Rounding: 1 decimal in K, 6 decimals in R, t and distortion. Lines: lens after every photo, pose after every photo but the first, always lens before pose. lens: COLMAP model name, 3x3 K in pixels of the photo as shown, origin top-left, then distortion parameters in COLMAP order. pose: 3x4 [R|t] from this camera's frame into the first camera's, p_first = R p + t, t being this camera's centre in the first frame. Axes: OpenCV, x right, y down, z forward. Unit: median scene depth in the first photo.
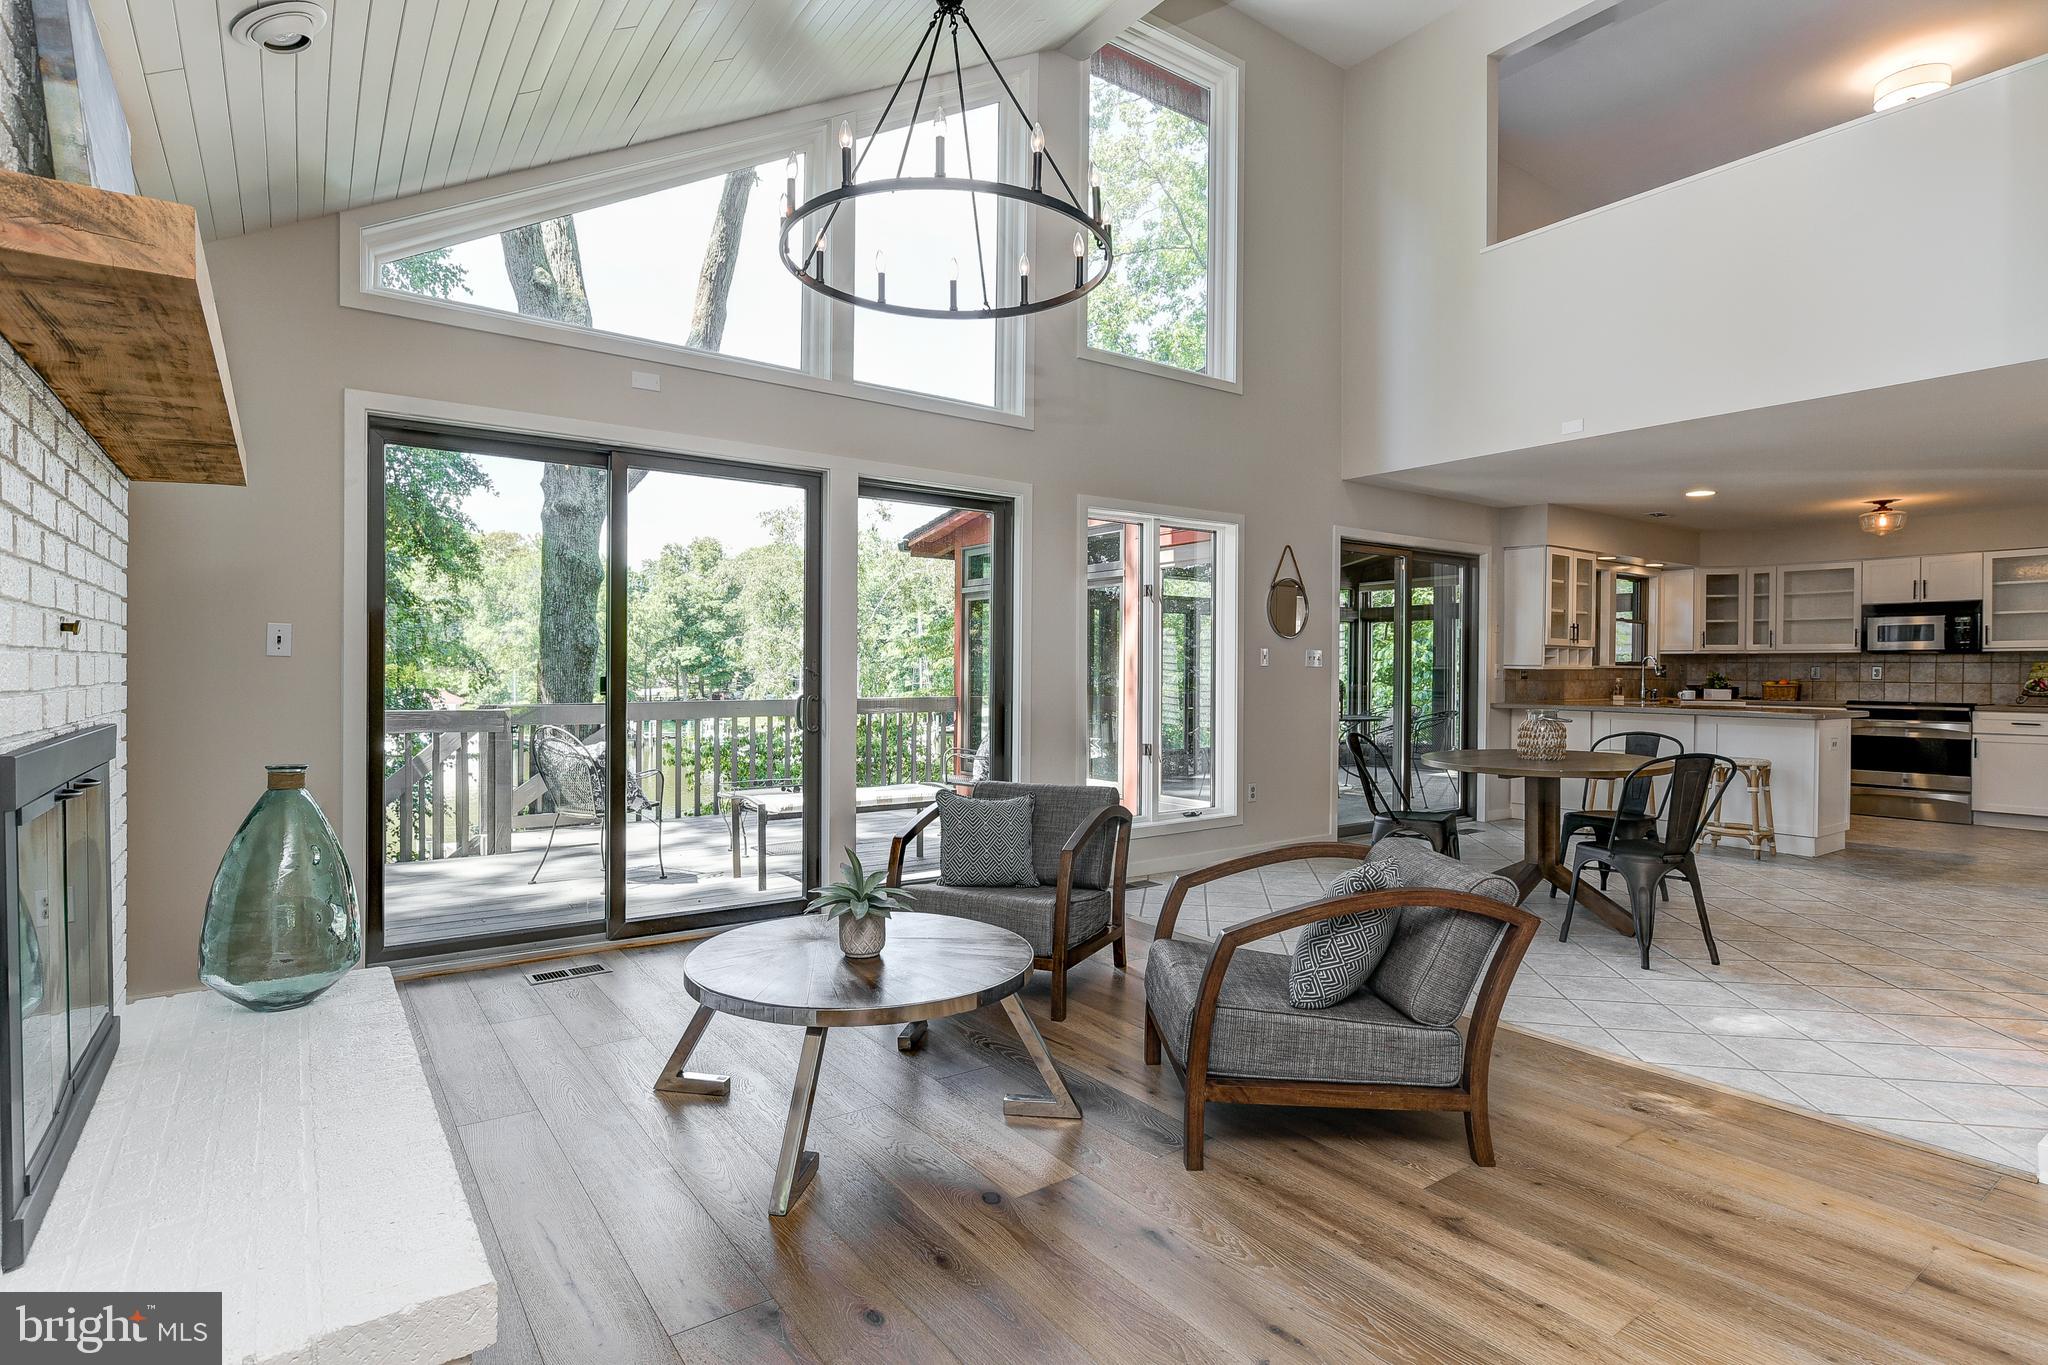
lens RADIAL K [[1028.4, 0, 1017.4], [0, 1028.4, 678.8], [0, 0, 1]] dist [-0.007525, 0.001827]
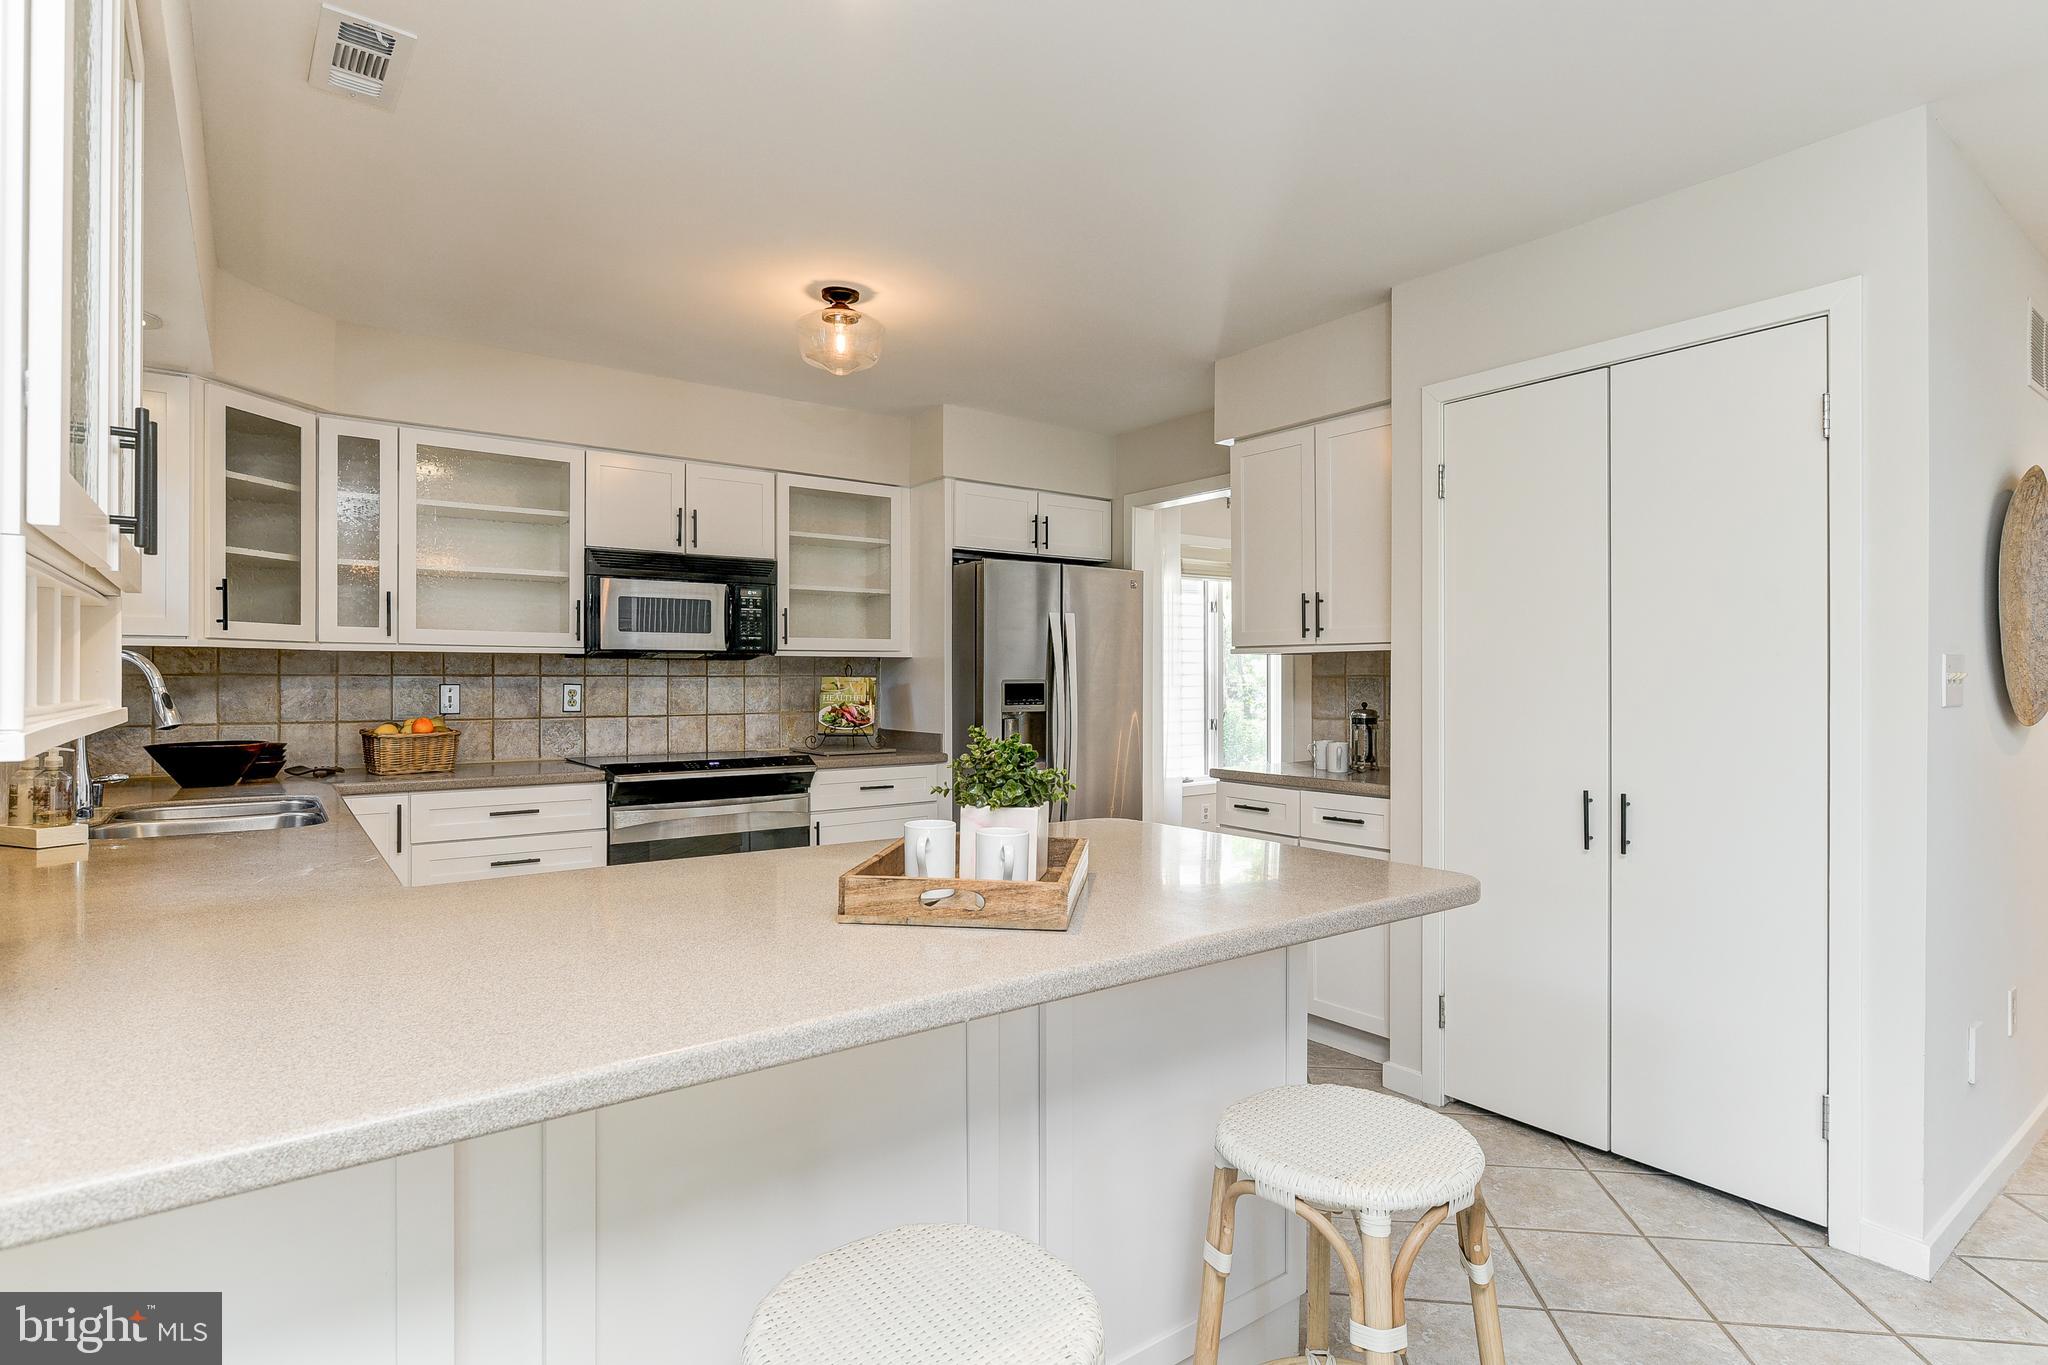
lens RADIAL K [[1028.4, 0, 1017.4], [0, 1028.4, 678.8], [0, 0, 1]] dist [-0.007525, 0.001827]
pose [[-0.018862, -0.006146, 0.999803, 0.429658], [0.007959, 0.999949, 0.006297, -0.018579], [-0.999790, 0.008076, -0.018812, 0.954060]]
